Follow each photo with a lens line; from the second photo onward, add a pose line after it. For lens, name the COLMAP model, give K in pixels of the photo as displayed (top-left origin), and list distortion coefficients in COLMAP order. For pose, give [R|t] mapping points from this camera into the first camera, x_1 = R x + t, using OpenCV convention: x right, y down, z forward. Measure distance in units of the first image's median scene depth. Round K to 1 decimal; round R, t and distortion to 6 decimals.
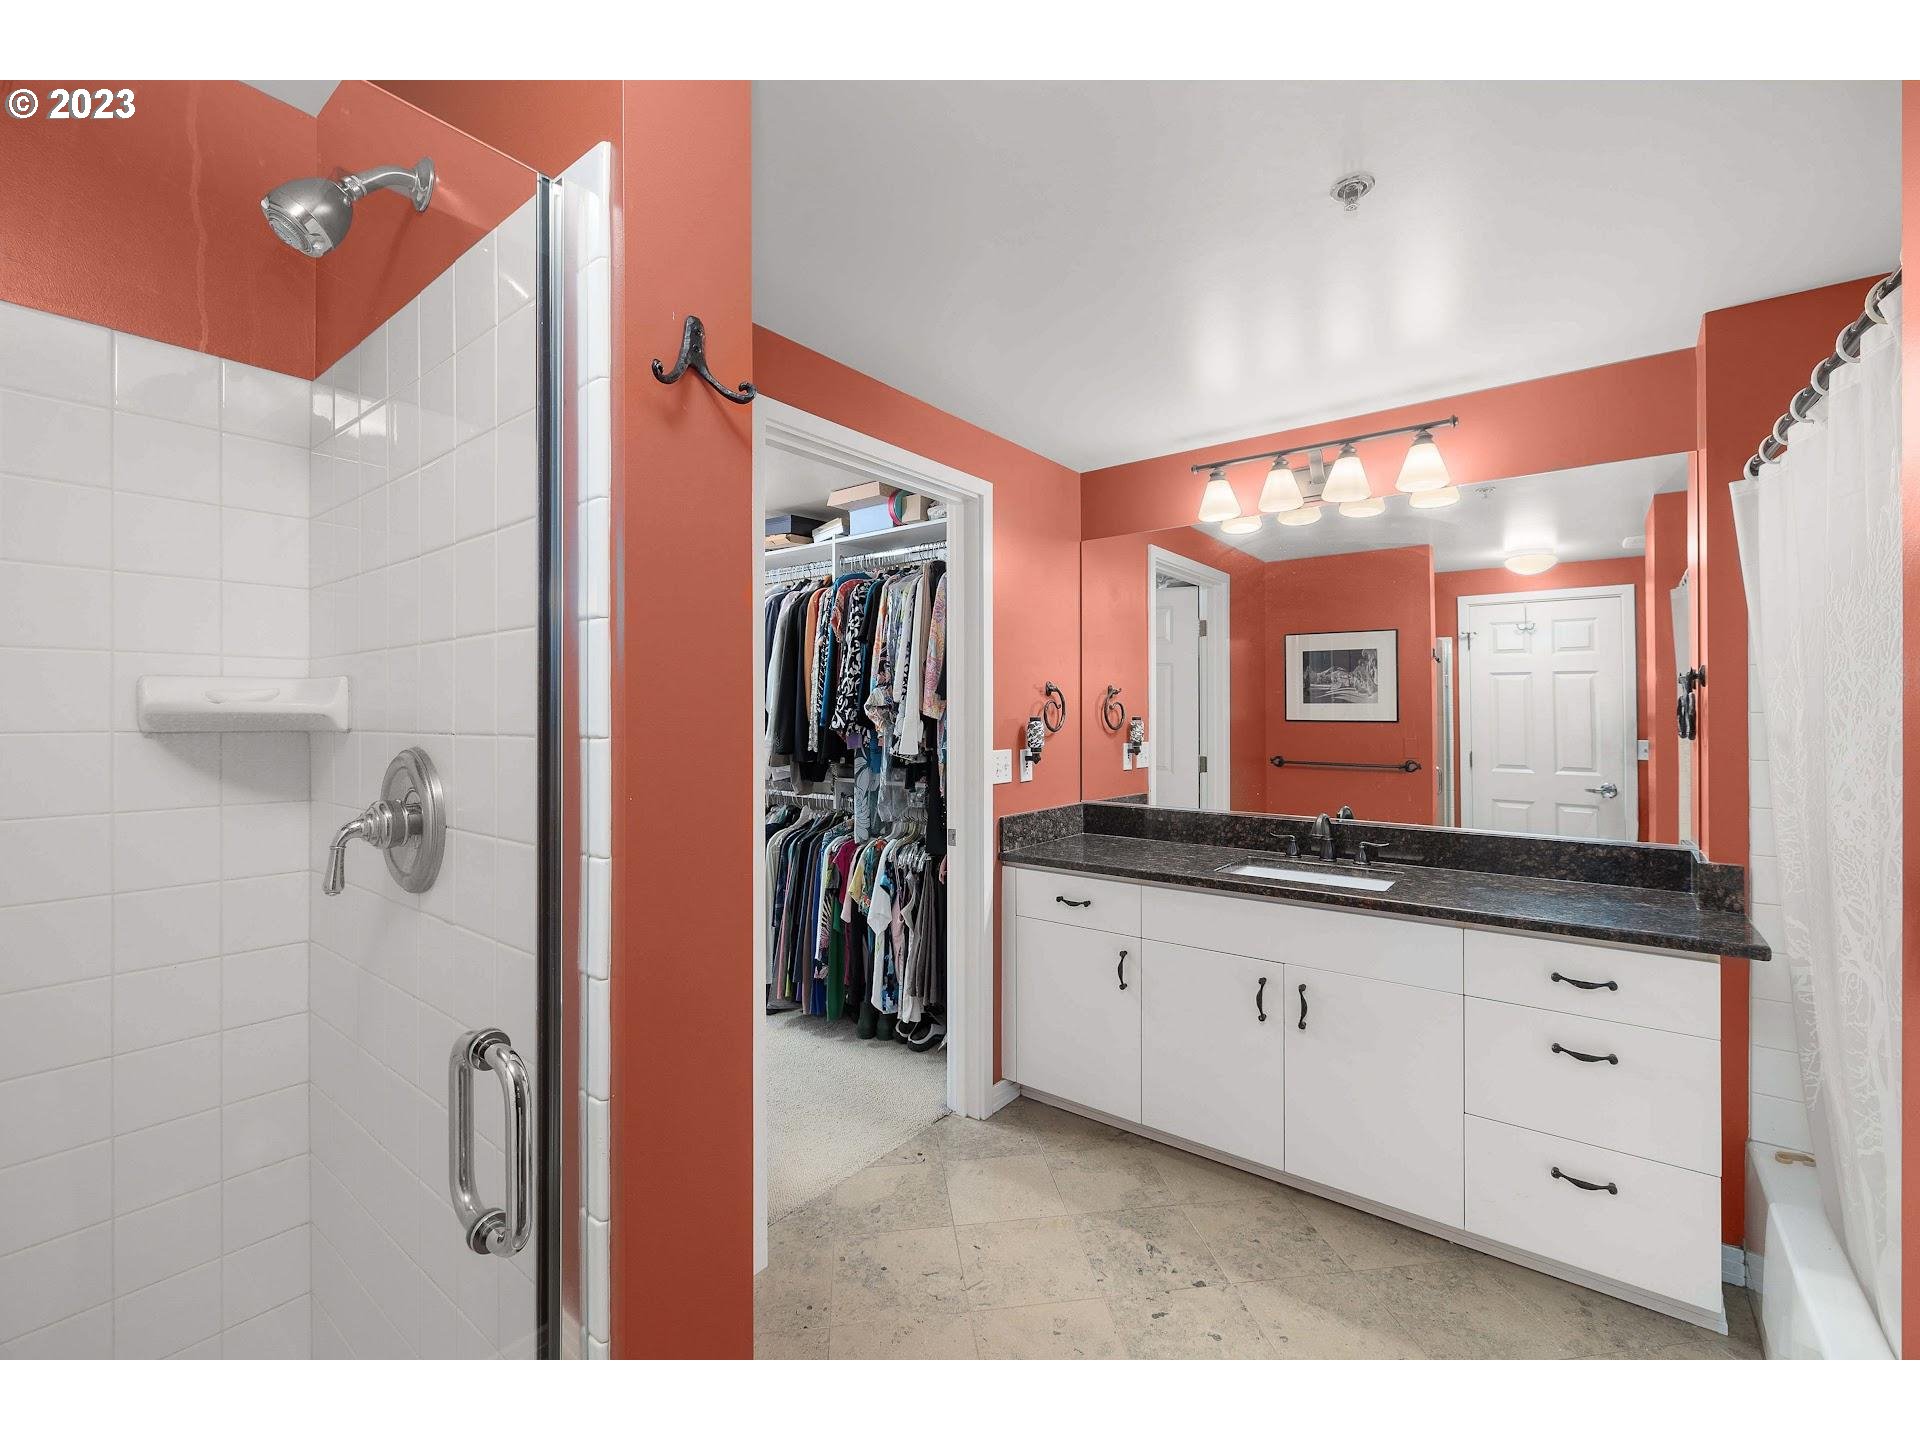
lens RADIAL K [[804.7, 0, 957.6], [0, 804.7, 718.4], [0, 0, 1]] dist [0.007598, -0.001107]
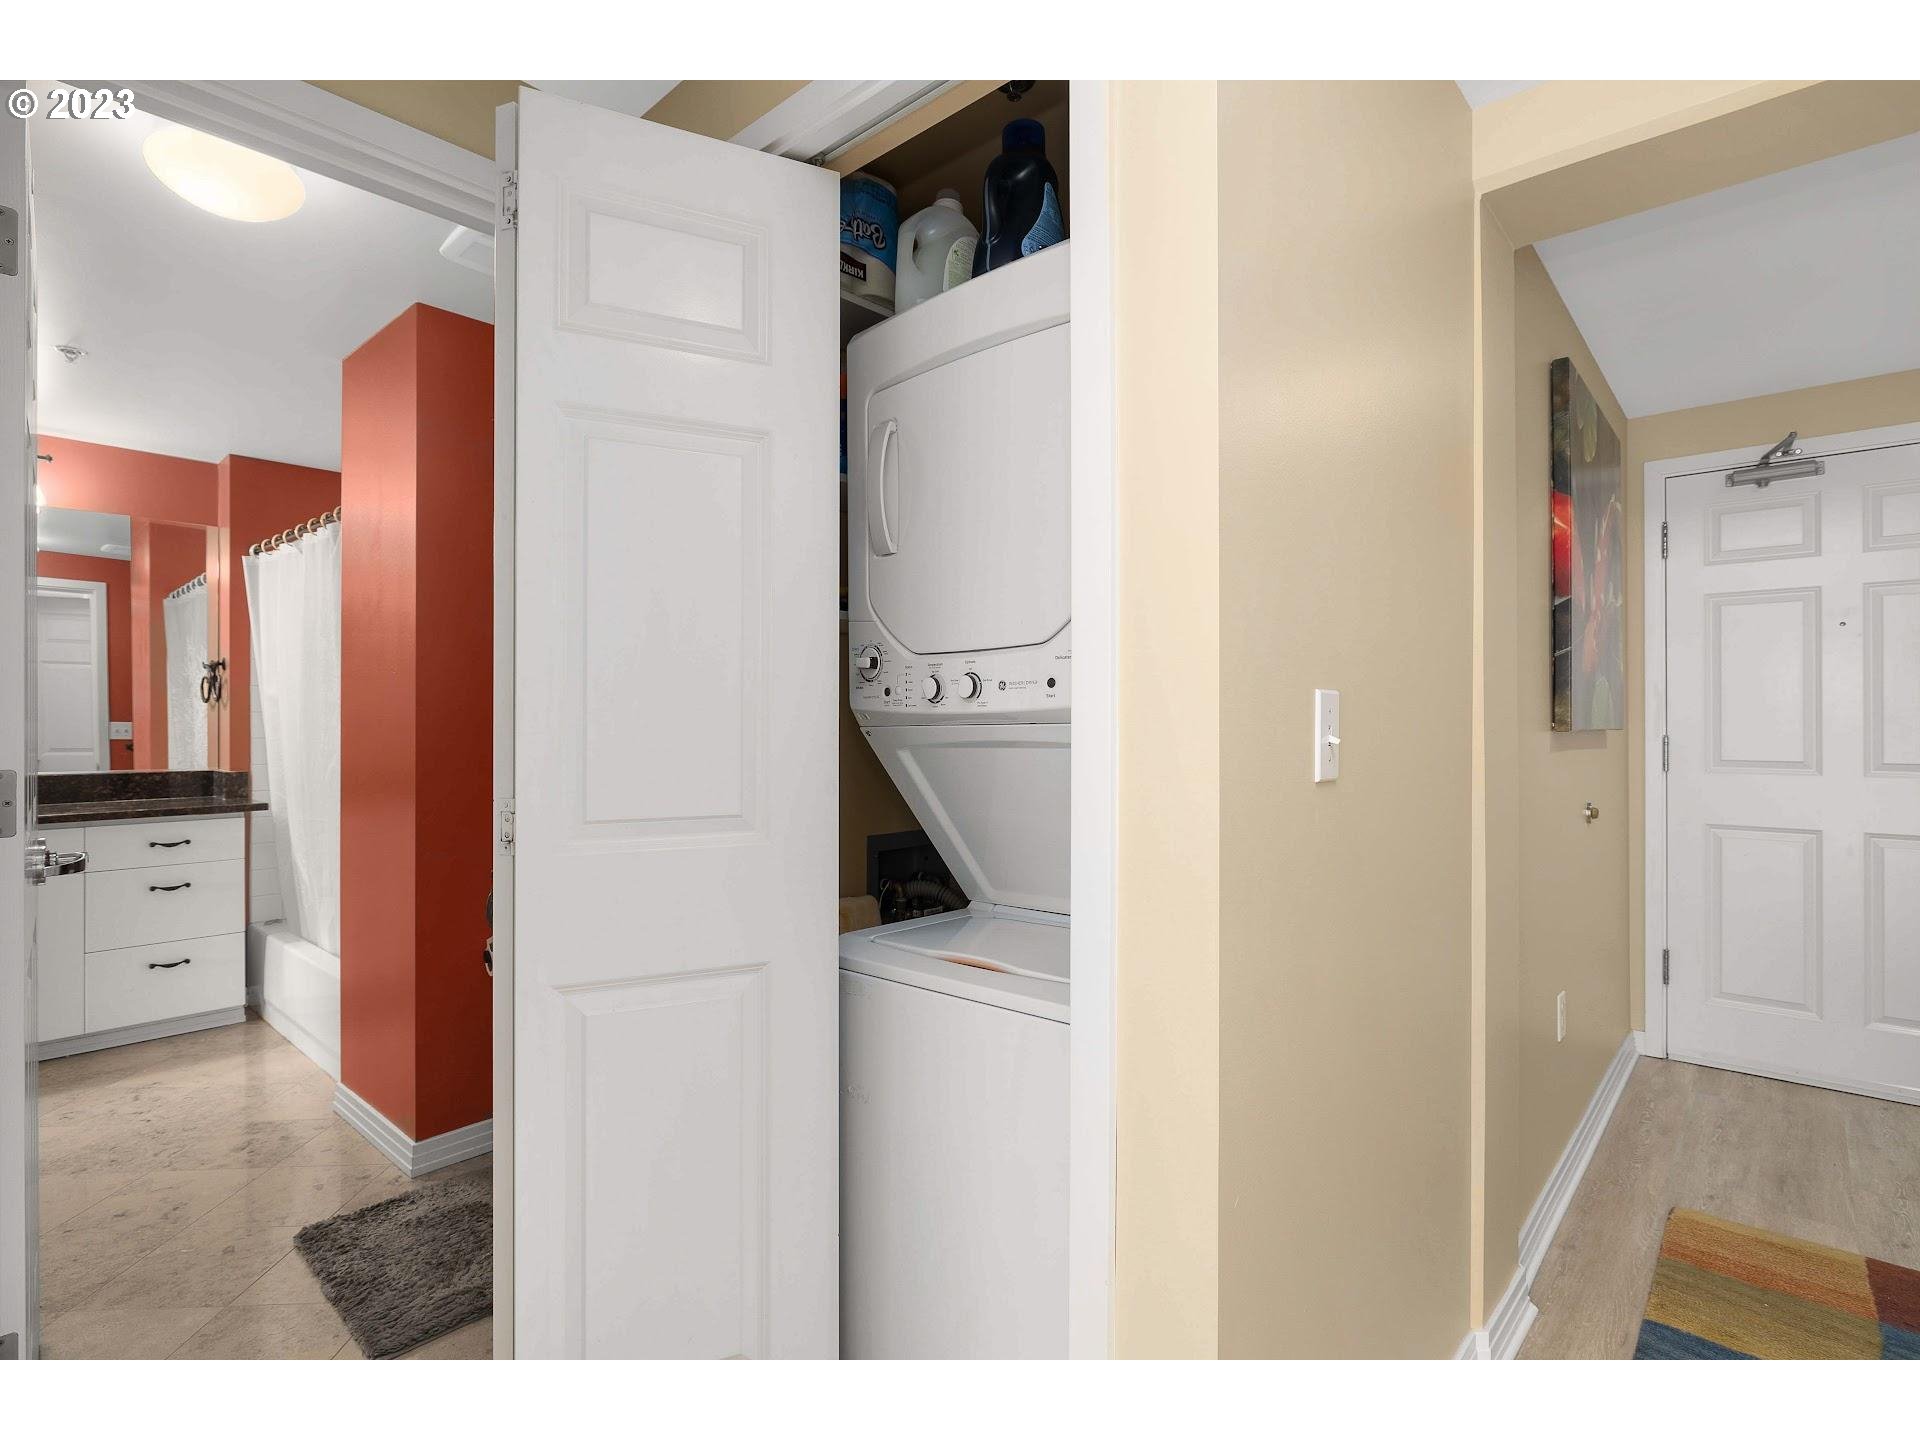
lens RADIAL K [[918.0, 0, 967.7], [0, 918.0, 721.4], [0, 0, 1]] dist [-0.009049, 0.003429]
pose [[0.055708, 0.004291, 0.998438, -0.982294], [-0.000984, 0.999991, -0.004243, 0.082383], [-0.998447, -0.000746, 0.055711, -0.717167]]
